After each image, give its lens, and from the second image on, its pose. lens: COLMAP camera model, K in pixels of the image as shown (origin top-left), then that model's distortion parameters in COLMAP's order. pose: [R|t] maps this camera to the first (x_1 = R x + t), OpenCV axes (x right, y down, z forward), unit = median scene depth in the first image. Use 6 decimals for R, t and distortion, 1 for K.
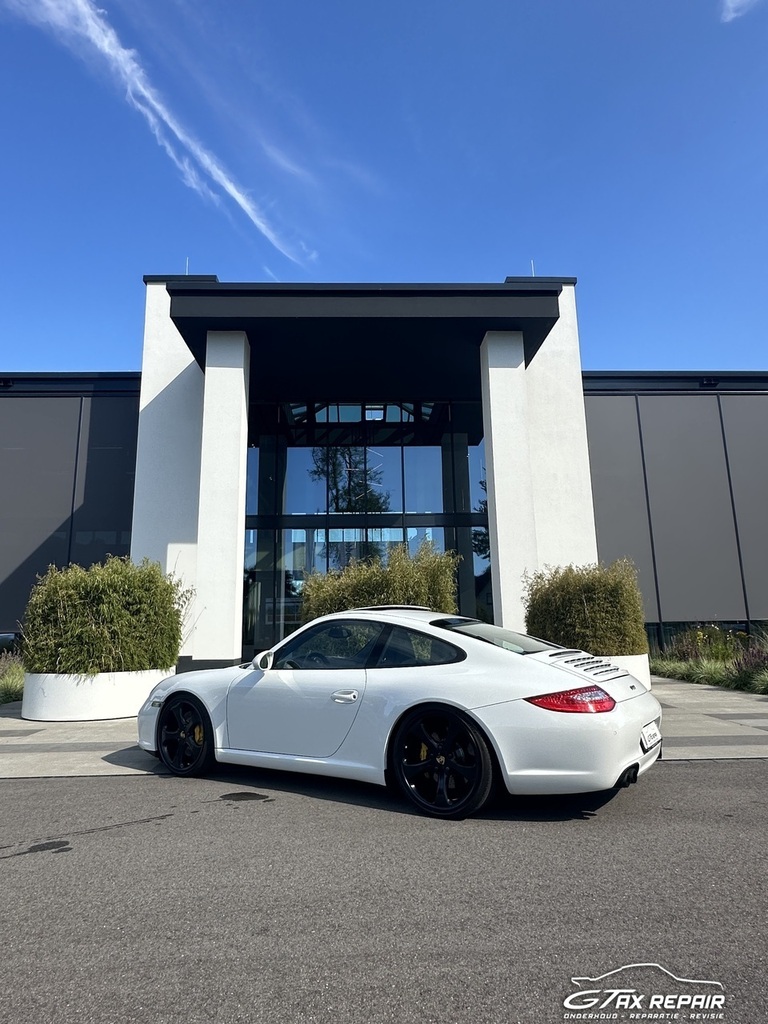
lens RADIAL K [[630.0, 0, 382.2], [0, 630.0, 504.8], [0, 0, 1]] dist [-0.002285, 0.003455]
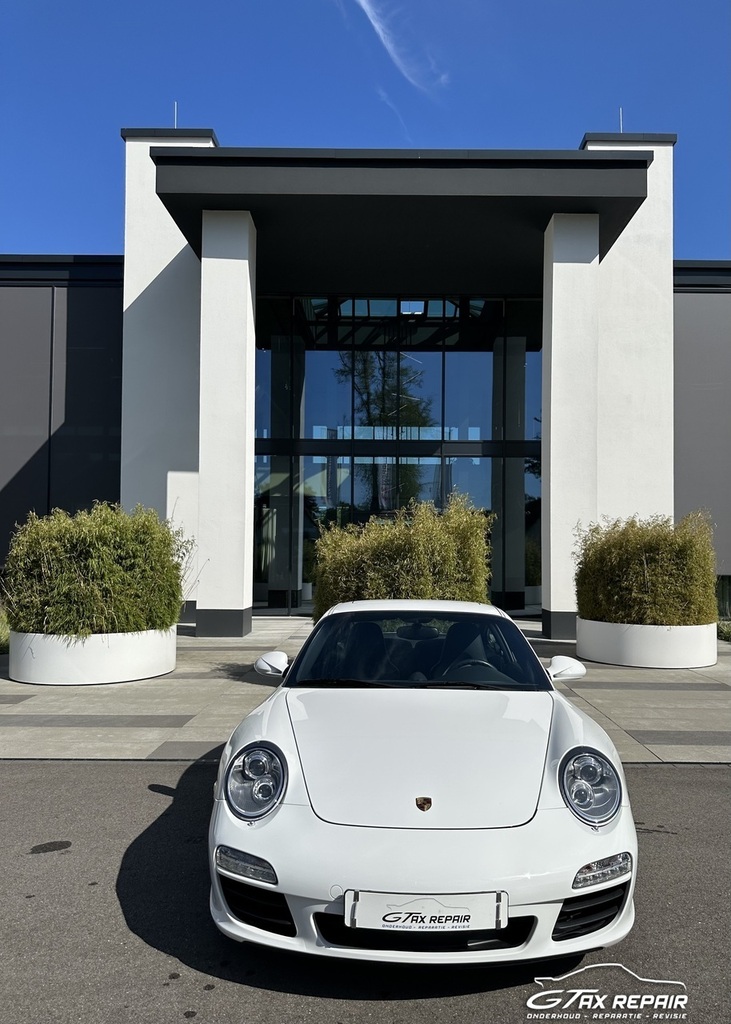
lens RADIAL K [[764.5, 0, 397.1], [0, 764.5, 529.4], [0, 0, 1]] dist [0.050988, -0.057638]
pose [[0.999152, 0.023347, -0.033909, 0.020732], [-0.017458, 0.986203, 0.164616, -0.067283], [0.037284, -0.163885, 0.985775, -0.043473]]
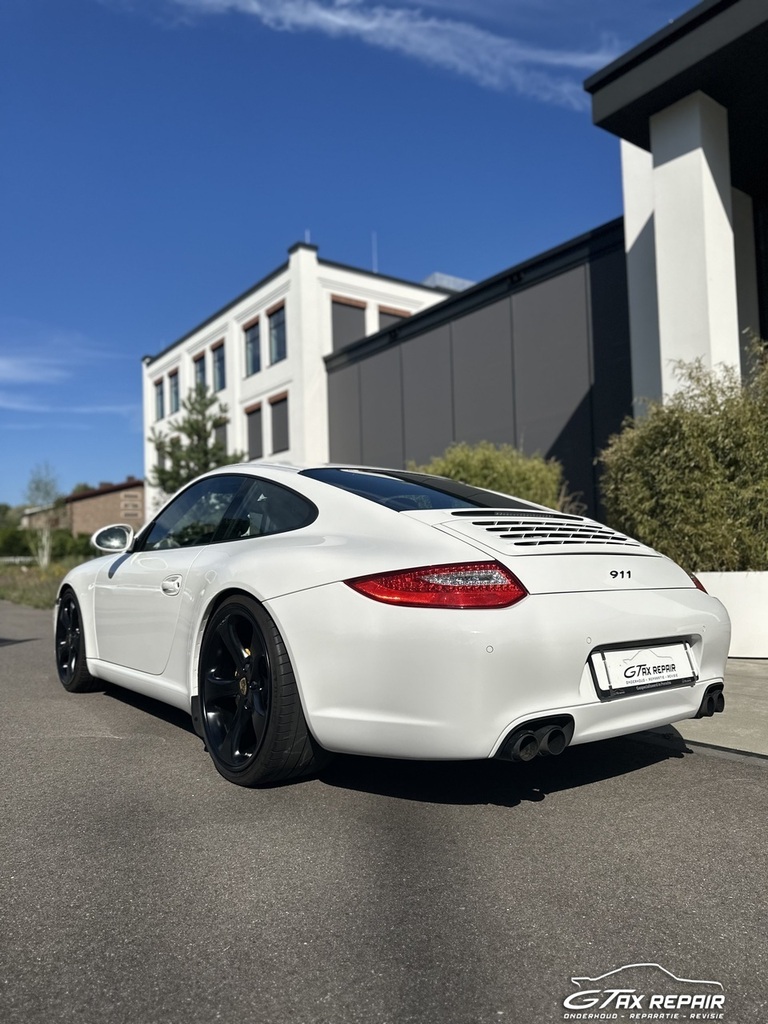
lens RADIAL K [[738.3, 0, 377.5], [0, 738.3, 511.9], [0, 0, 1]] dist [0.037538, -0.051002]
pose [[0.538097, -0.050230, -0.841385, 0.403455], [0.182583, 0.981468, 0.058175, 0.098370], [0.822870, -0.184927, 0.537296, 0.329248]]
